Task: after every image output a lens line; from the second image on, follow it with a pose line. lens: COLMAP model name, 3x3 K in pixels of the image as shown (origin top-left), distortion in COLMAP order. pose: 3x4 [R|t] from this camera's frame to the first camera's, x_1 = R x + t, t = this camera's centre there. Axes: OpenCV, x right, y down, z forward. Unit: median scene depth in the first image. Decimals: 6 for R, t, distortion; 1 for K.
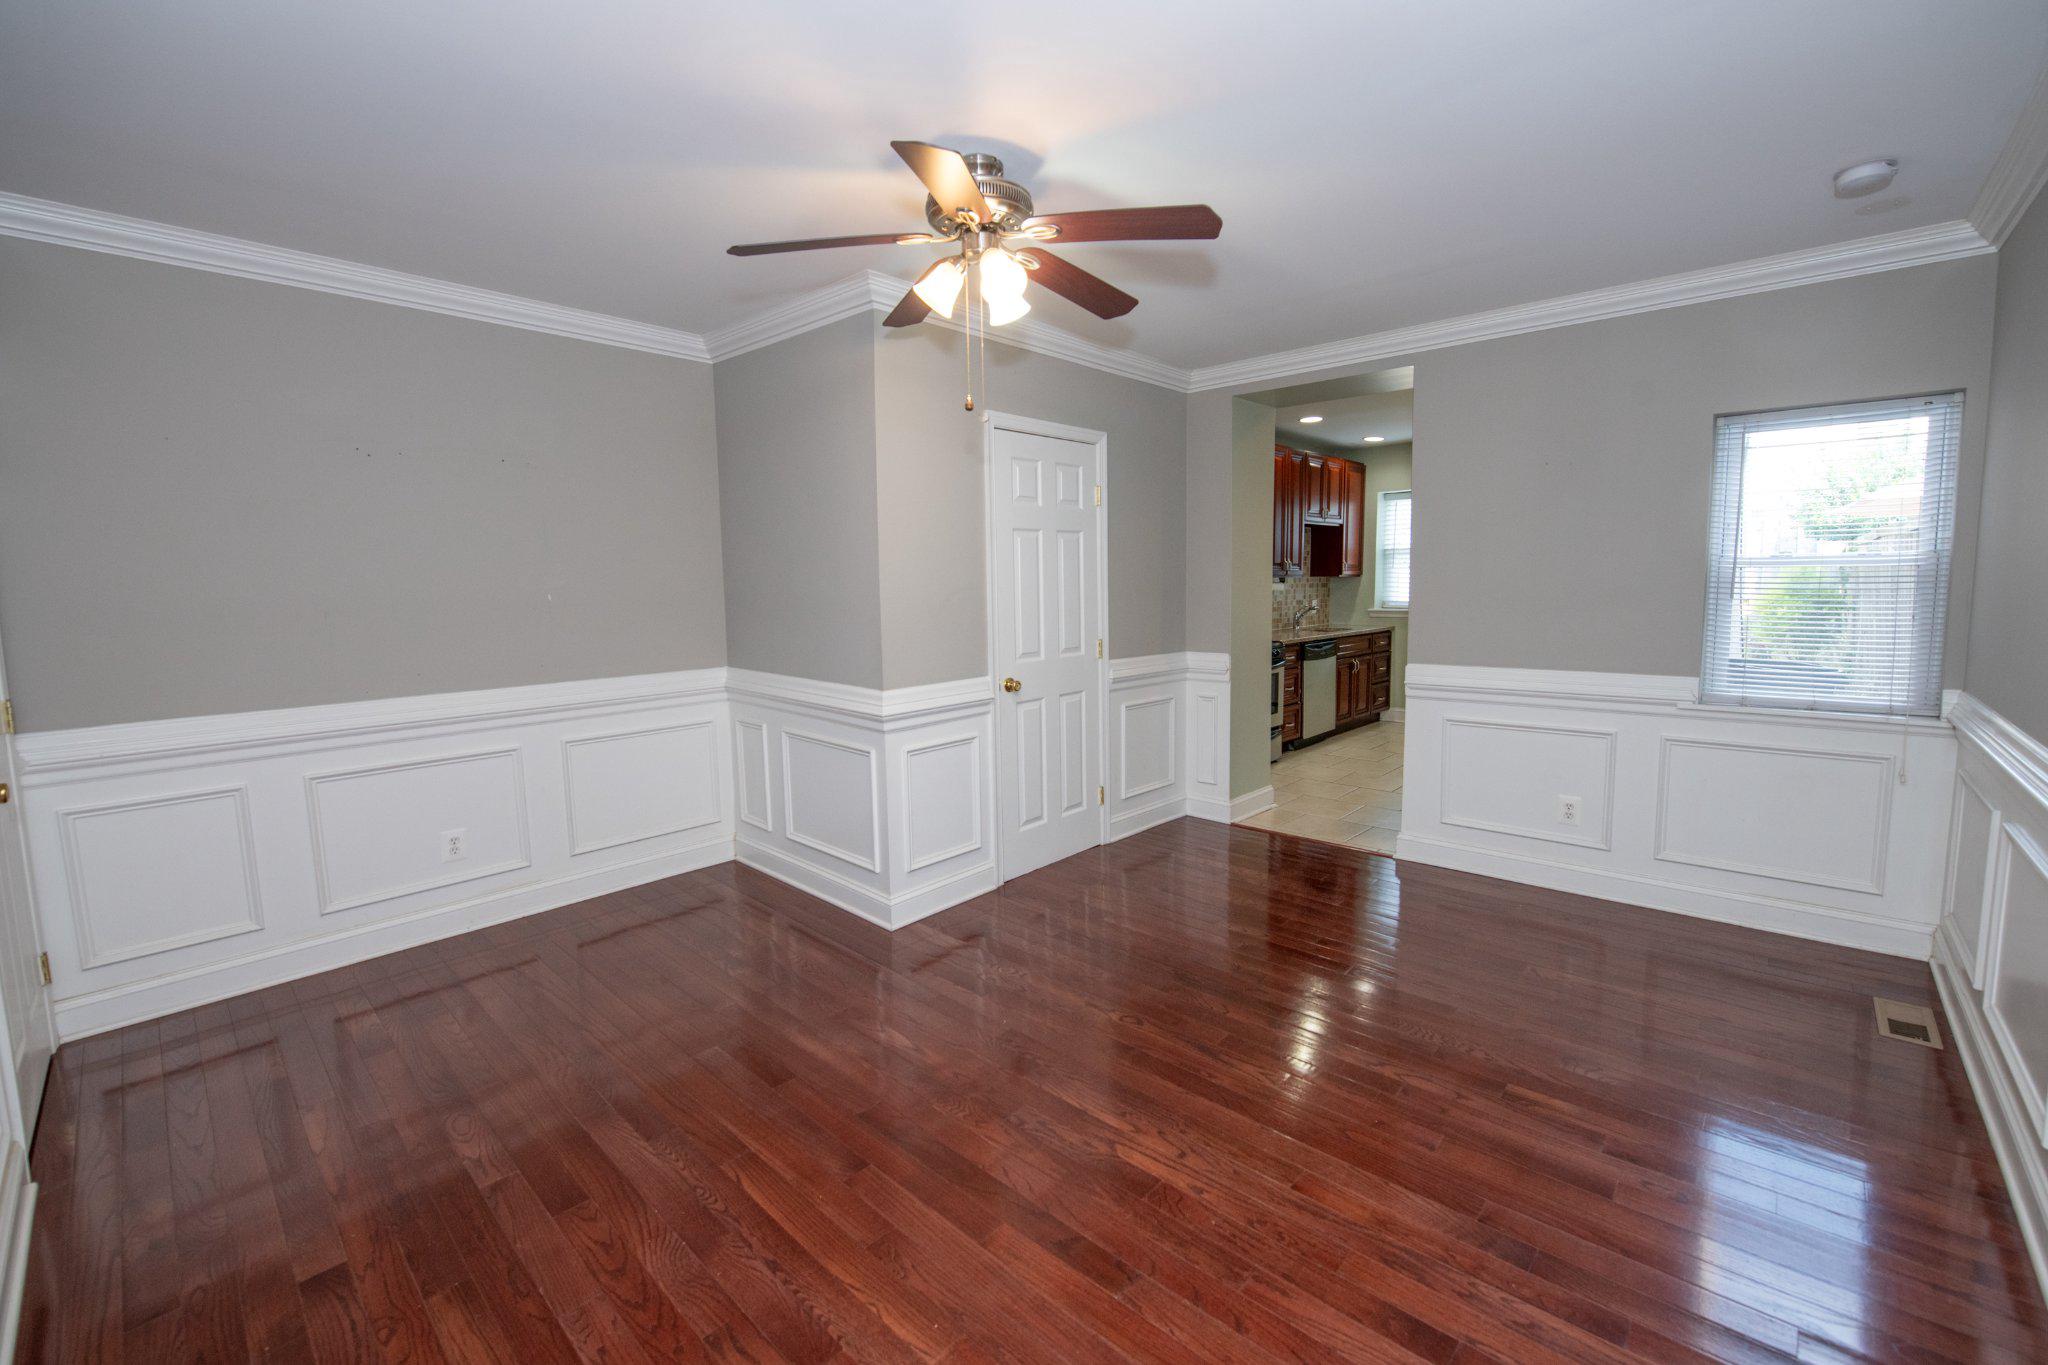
lens RADIAL K [[856.6, 0, 1029.8], [0, 856.6, 669.8], [0, 0, 1]] dist [-0.005881, -0.006287]
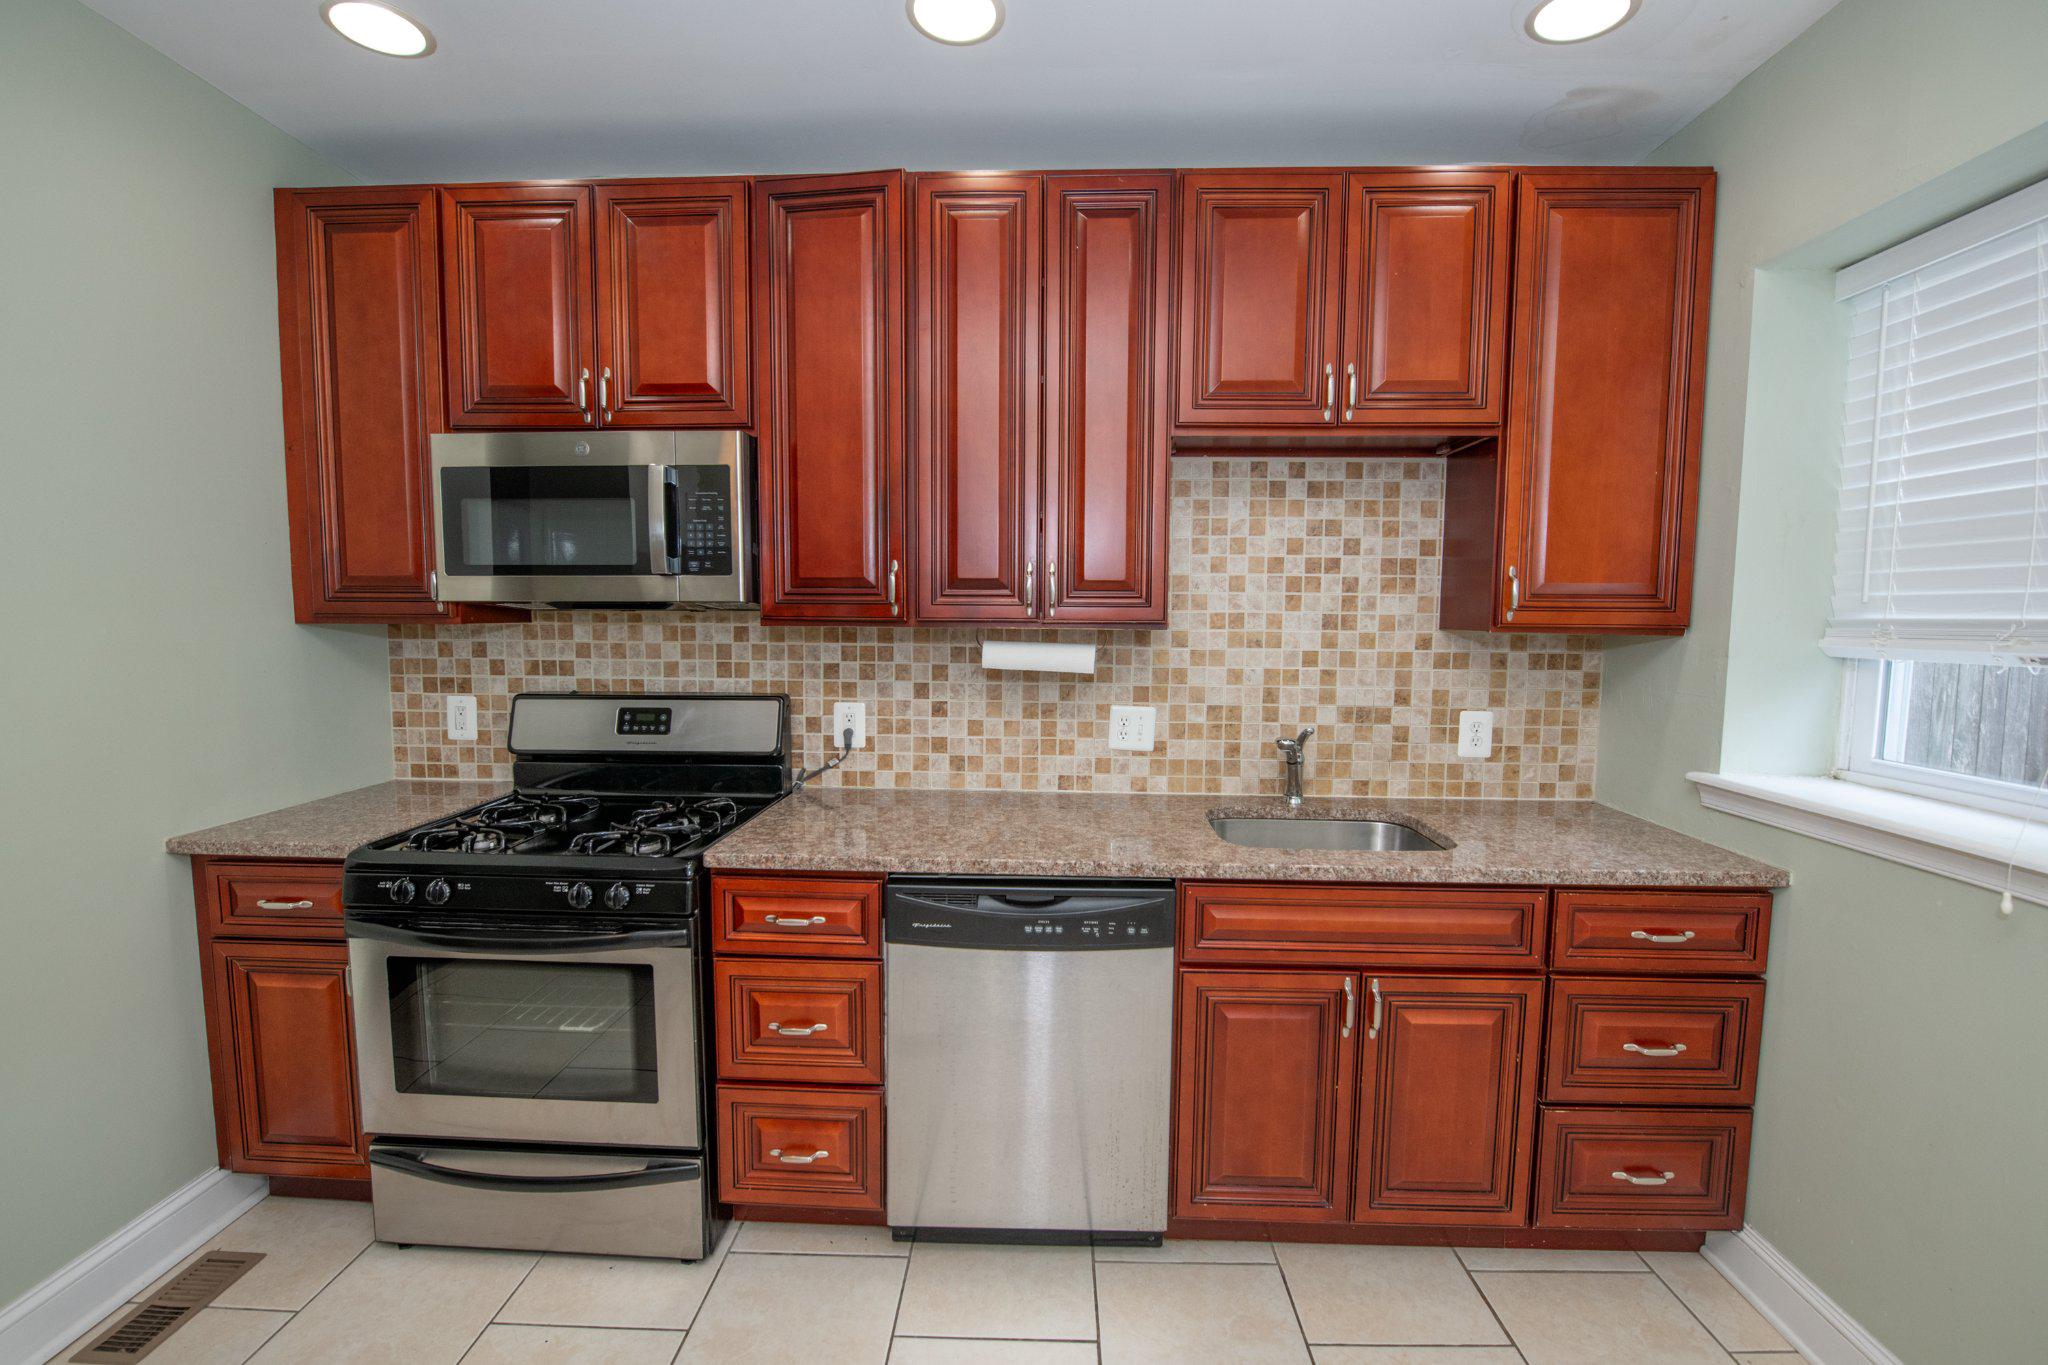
lens RADIAL K [[884.4, 0, 1019.8], [0, 884.4, 672.2], [0, 0, 1]] dist [-0.006869, -0.000244]
pose [[0.658498, 0.072941, -0.749039, 0.461696], [-0.097154, 0.995203, 0.011502, -0.085292], [0.746285, 0.065198, 0.662426, 0.709329]]
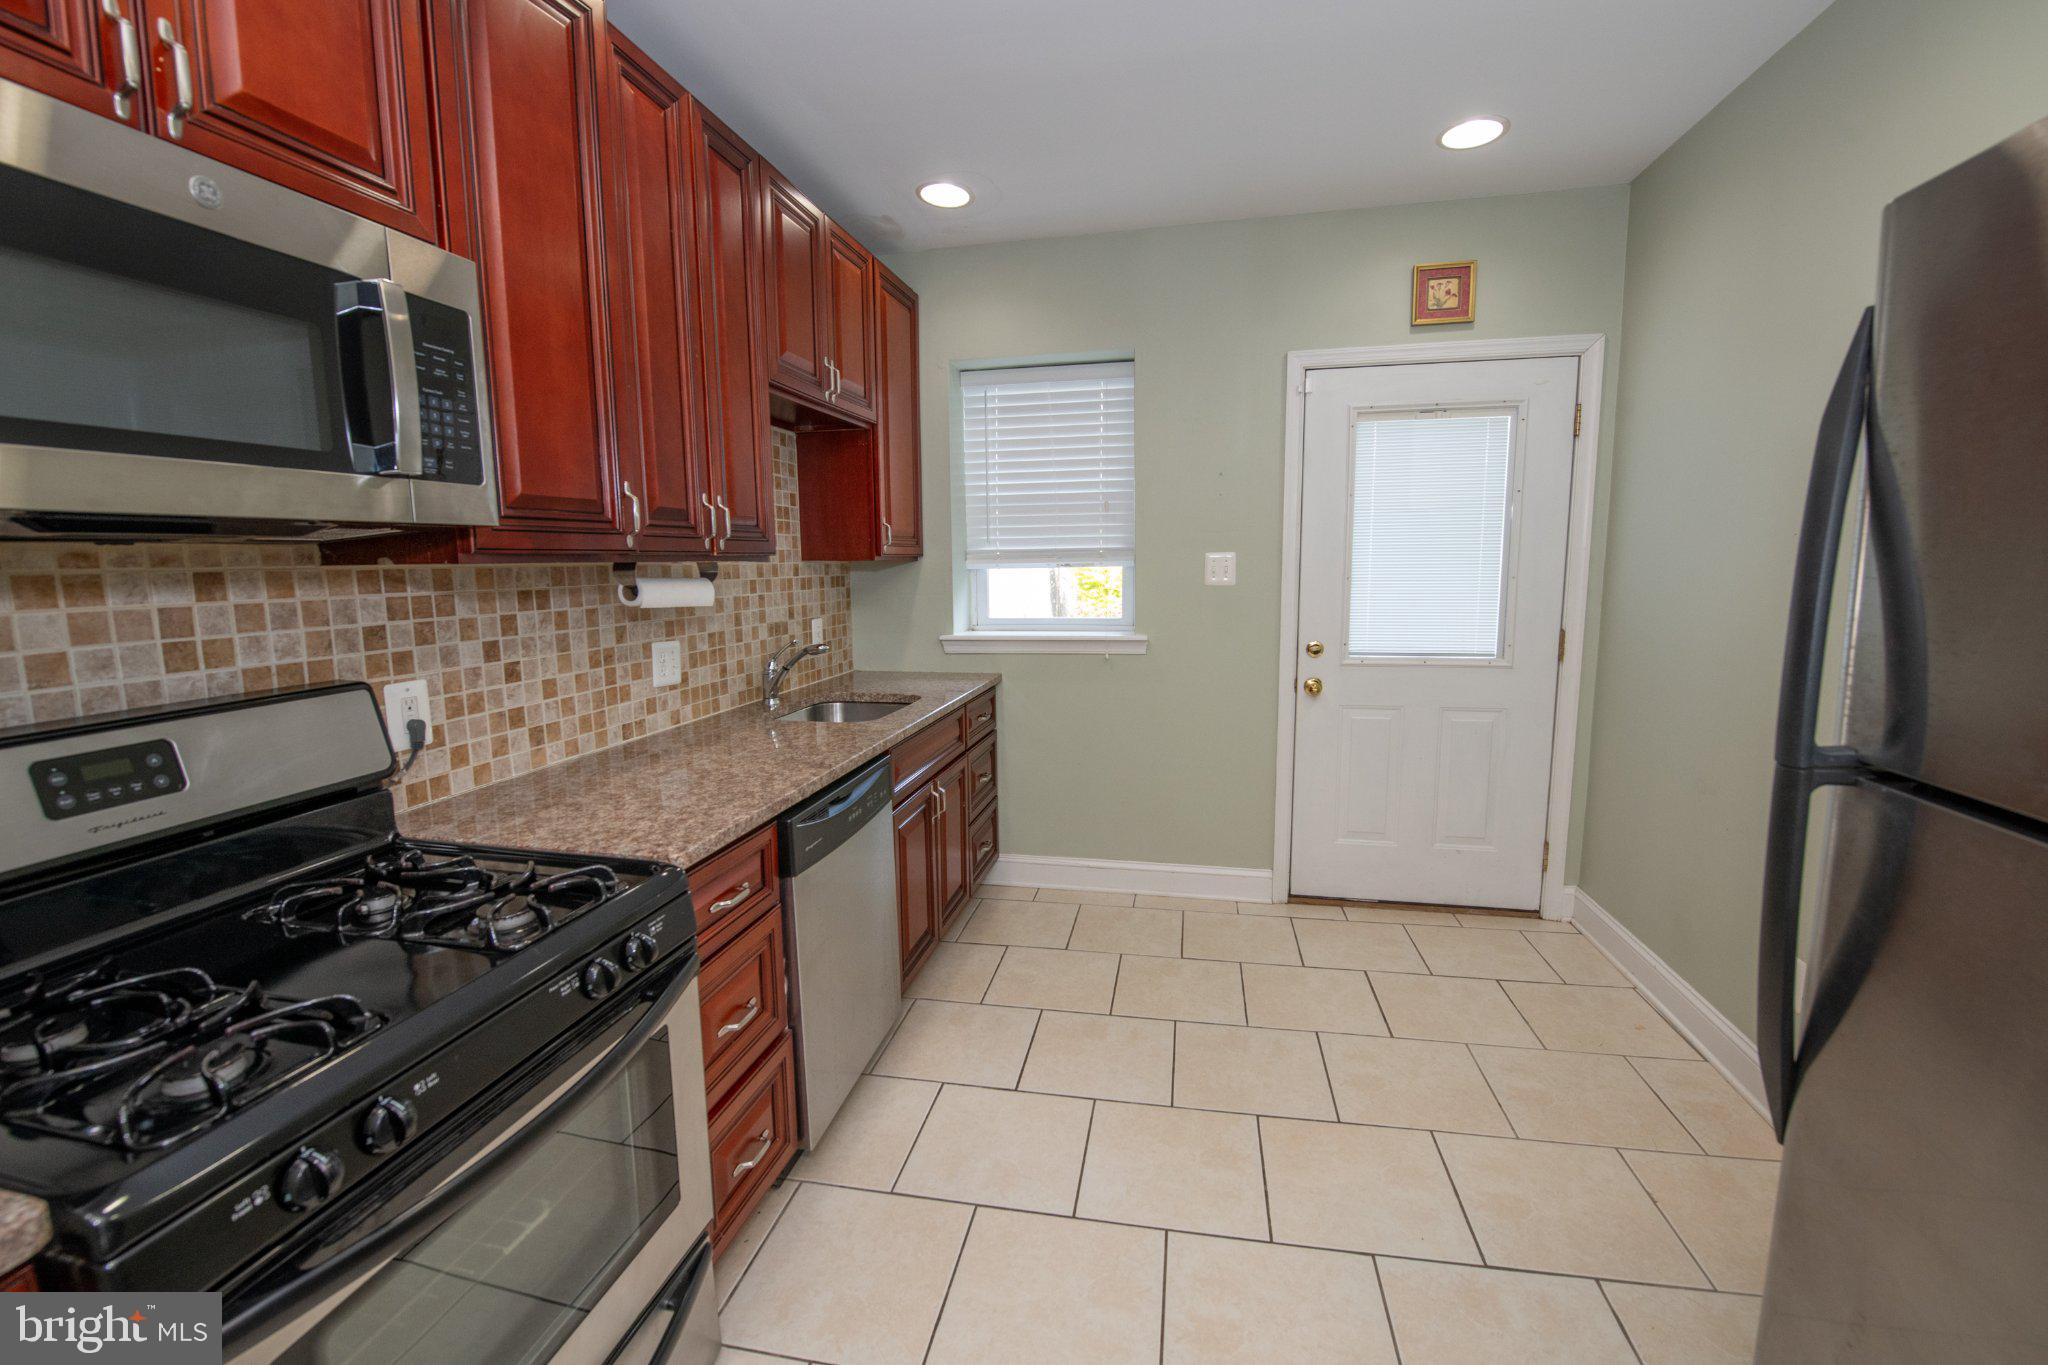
lens RADIAL K [[863.9, 0, 1061.9], [0, 863.9, 672.1], [0, 0, 1]] dist [-0.000022, -0.006609]
pose [[0.827682, -0.065568, 0.557354, 0.205836], [0.055764, 0.997845, 0.034576, -0.066040], [-0.558420, 0.002462, 0.829554, 0.615926]]
